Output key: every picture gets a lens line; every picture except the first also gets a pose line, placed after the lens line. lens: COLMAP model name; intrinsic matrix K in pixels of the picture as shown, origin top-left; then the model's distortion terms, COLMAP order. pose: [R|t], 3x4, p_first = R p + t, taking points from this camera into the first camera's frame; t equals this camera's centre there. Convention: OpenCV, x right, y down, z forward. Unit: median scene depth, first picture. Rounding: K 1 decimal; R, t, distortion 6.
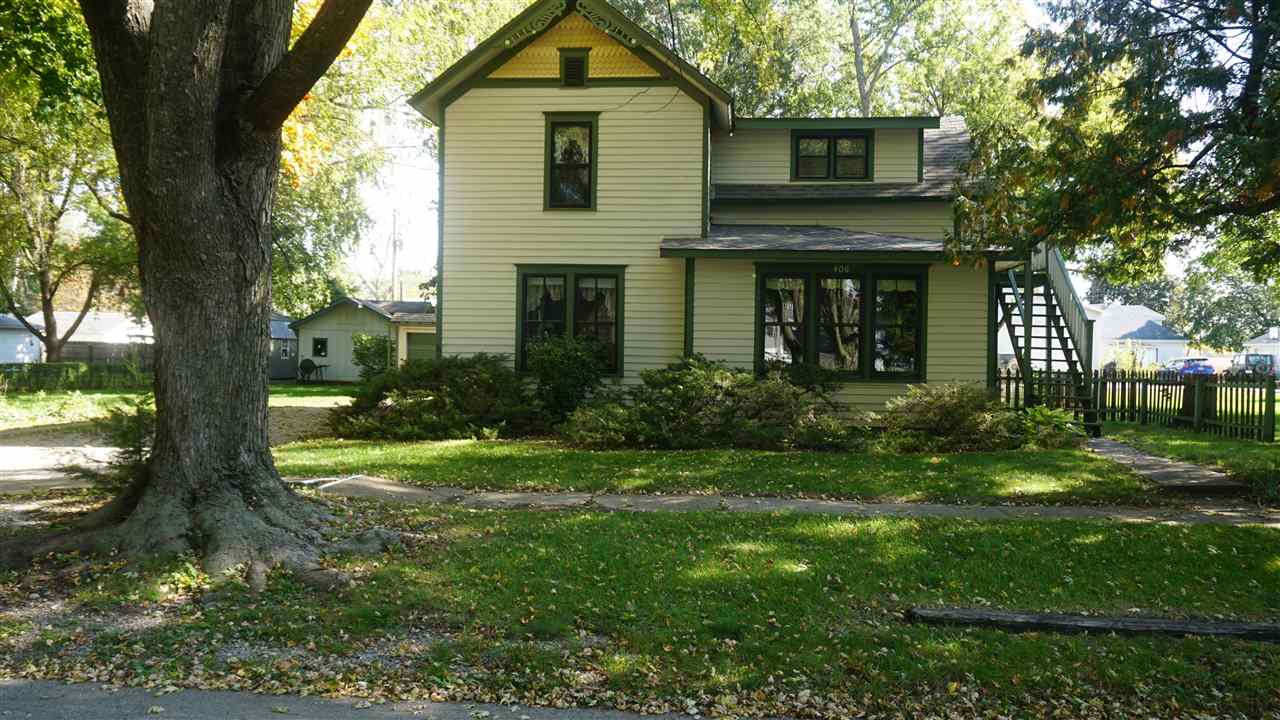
lens RADIAL K [[994.5, 0, 640.2], [0, 994.5, 358.5], [0, 0, 1]] dist [-0.003644, 0.000243]
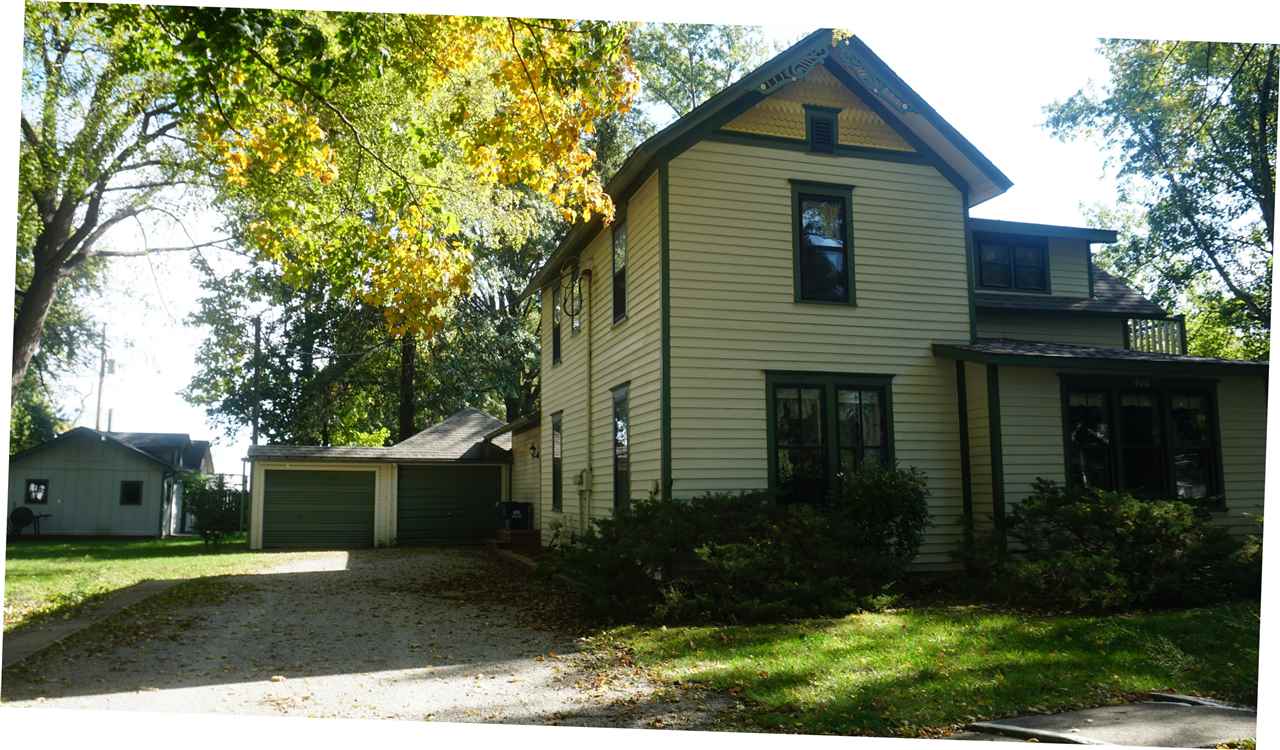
lens RADIAL K [[959.3, 0, 641.4], [0, 959.3, 375.9], [0, 0, 1]] dist [-0.043994, -0.001549]
pose [[0.920368, 0.024322, 0.390296, -0.497299], [0.024108, 0.992637, -0.118708, -0.006486], [-0.390309, 0.118664, 0.913005, 0.373544]]
